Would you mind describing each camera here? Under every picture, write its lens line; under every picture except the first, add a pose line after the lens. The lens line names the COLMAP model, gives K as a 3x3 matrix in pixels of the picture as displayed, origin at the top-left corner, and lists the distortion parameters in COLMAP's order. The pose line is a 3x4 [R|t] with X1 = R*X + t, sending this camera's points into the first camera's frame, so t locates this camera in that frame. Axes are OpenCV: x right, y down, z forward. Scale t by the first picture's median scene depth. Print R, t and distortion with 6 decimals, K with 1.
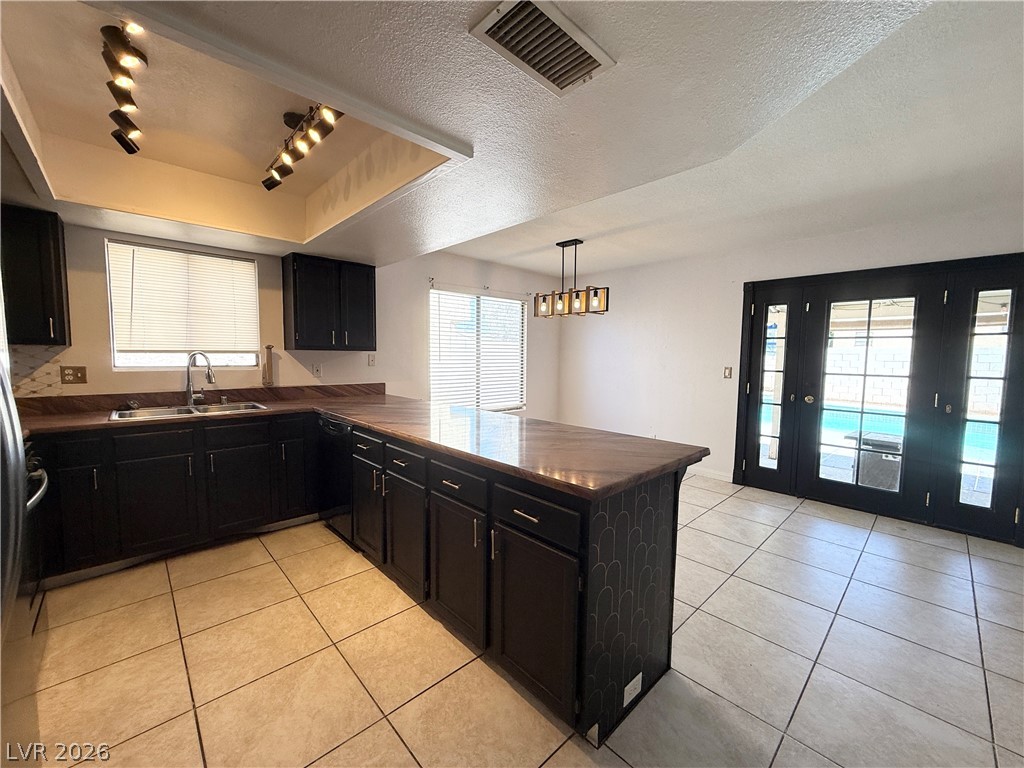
lens RADIAL K [[407.4, 0, 509.4], [0, 407.4, 381.7], [0, 0, 1]] dist [0.001732, -0.000878]
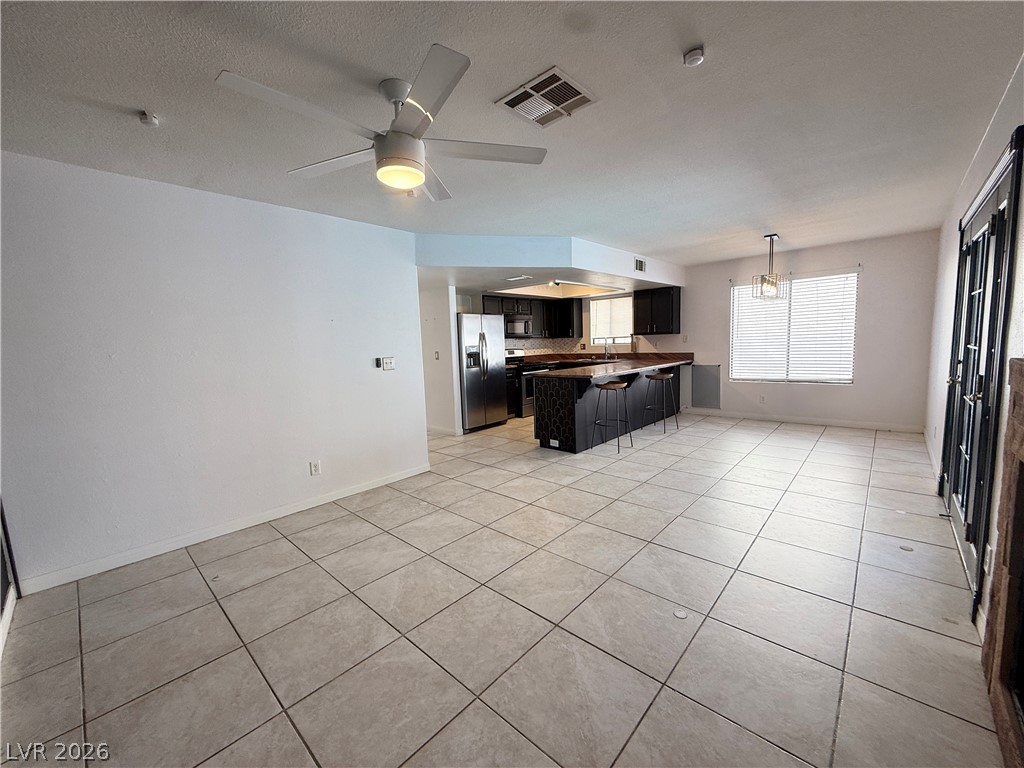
lens RADIAL K [[407.4, 0, 511.4], [0, 407.4, 394.4], [0, 0, 1]] dist [0.001732, -0.000878]
pose [[0.066861, 0.112641, -0.991384, 1.521957], [-0.031170, 0.993358, 0.110763, 0.013039], [0.997275, 0.023495, 0.069928, 0.189496]]
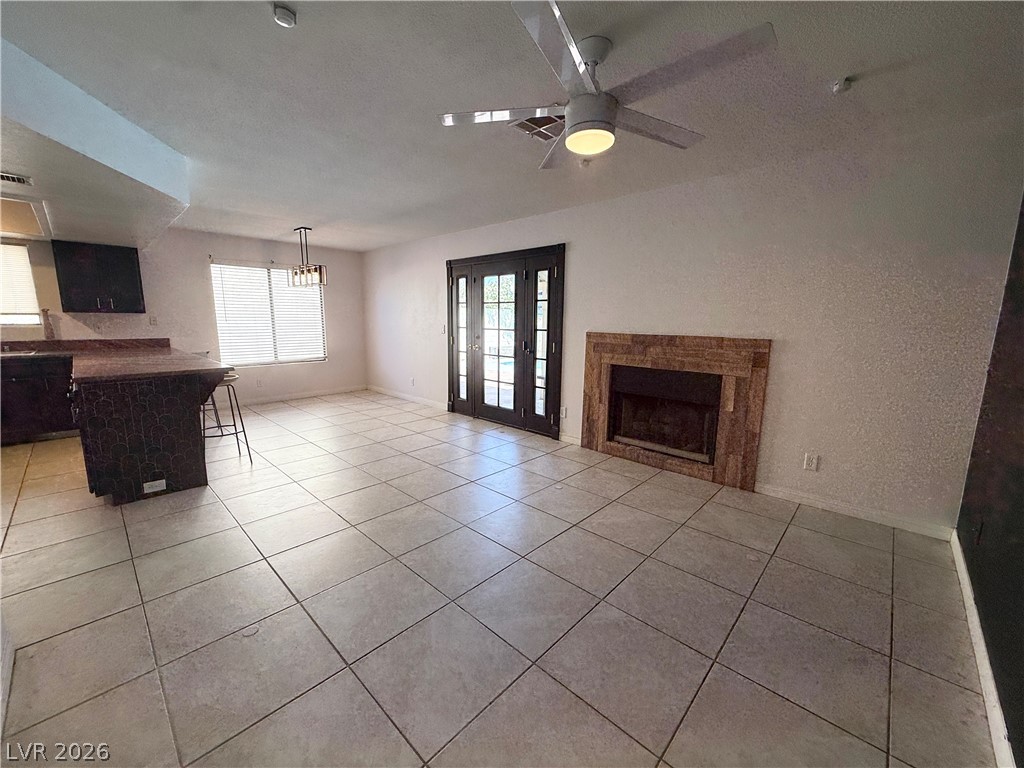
lens RADIAL K [[407.4, 0, 508.6], [0, 407.4, 387.2], [0, 0, 1]] dist [0.001732, -0.000878]
pose [[0.998656, -0.011480, 0.050544, 0.849290], [0.006440, 0.995091, 0.098759, 0.044696], [-0.051430, -0.098301, 0.993827, -0.442122]]
